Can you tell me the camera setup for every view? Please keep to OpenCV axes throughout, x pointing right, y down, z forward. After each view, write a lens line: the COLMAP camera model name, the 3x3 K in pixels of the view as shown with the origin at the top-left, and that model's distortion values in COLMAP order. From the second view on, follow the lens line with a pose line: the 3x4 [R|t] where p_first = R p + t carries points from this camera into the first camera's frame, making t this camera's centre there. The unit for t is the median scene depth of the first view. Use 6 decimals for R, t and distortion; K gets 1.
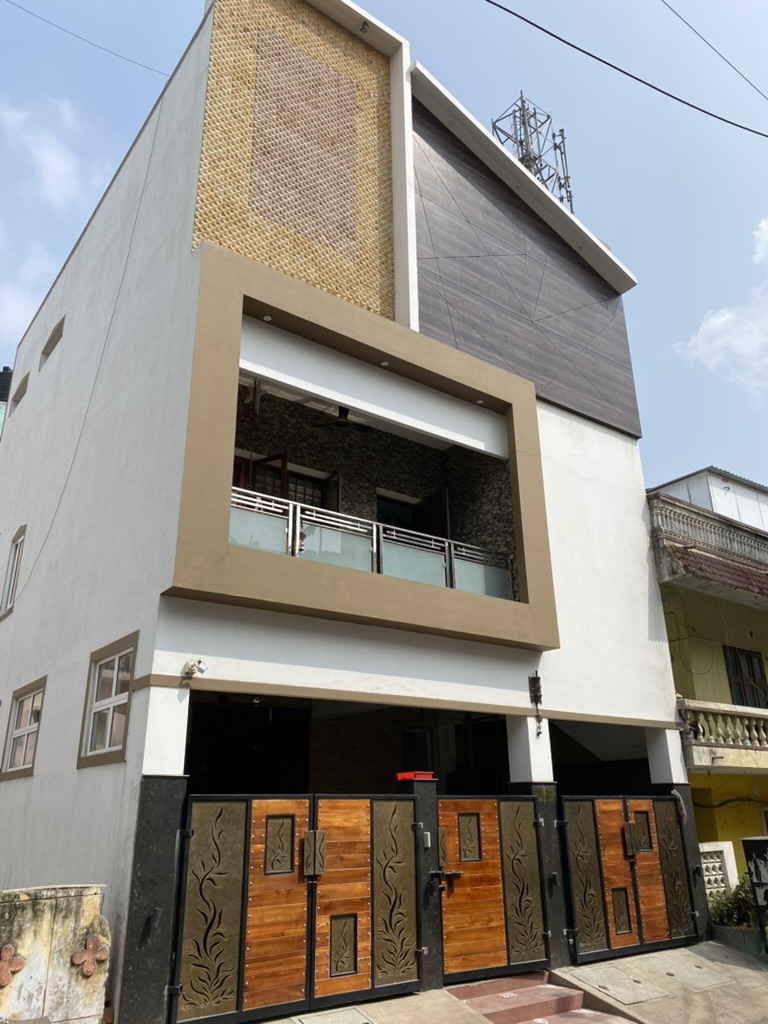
lens RADIAL K [[775.2, 0, 377.1], [0, 775.2, 510.1], [0, 0, 1]] dist [0.024938, -0.020309]
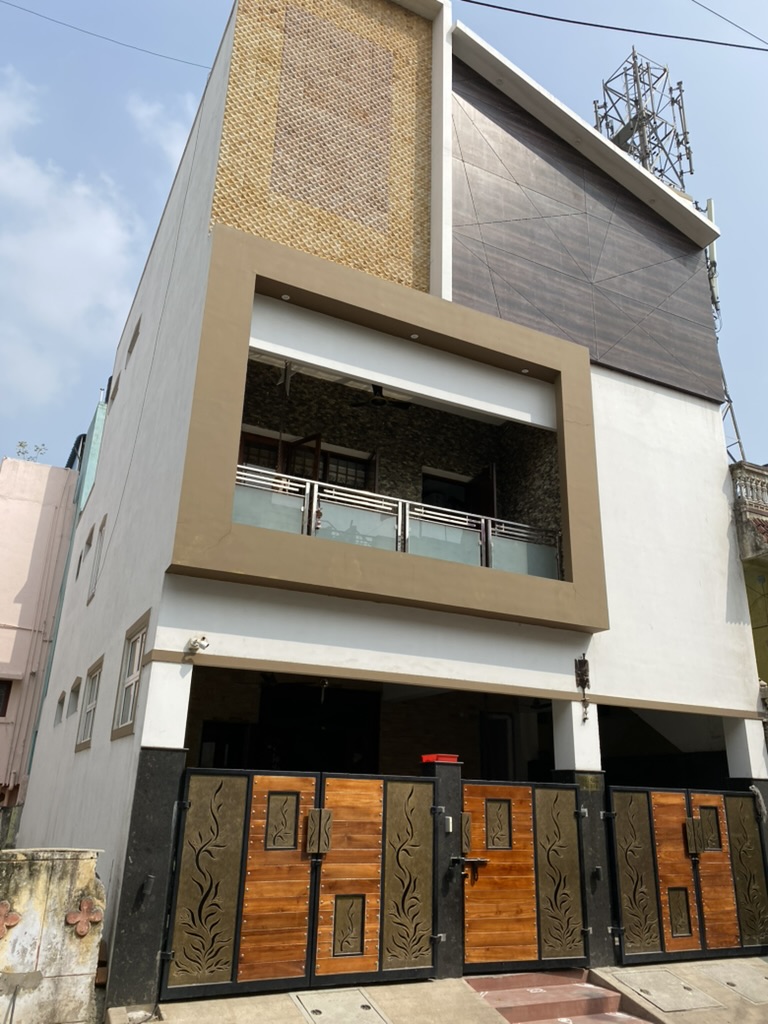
lens RADIAL K [[775.2, 0, 386.0], [0, 775.2, 513.6], [0, 0, 1]] dist [0.024938, -0.020309]
pose [[0.983815, -0.025428, -0.177372, 0.144161], [0.027964, 0.999539, 0.011816, 0.020573], [0.176990, -0.016585, 0.984073, 0.035556]]
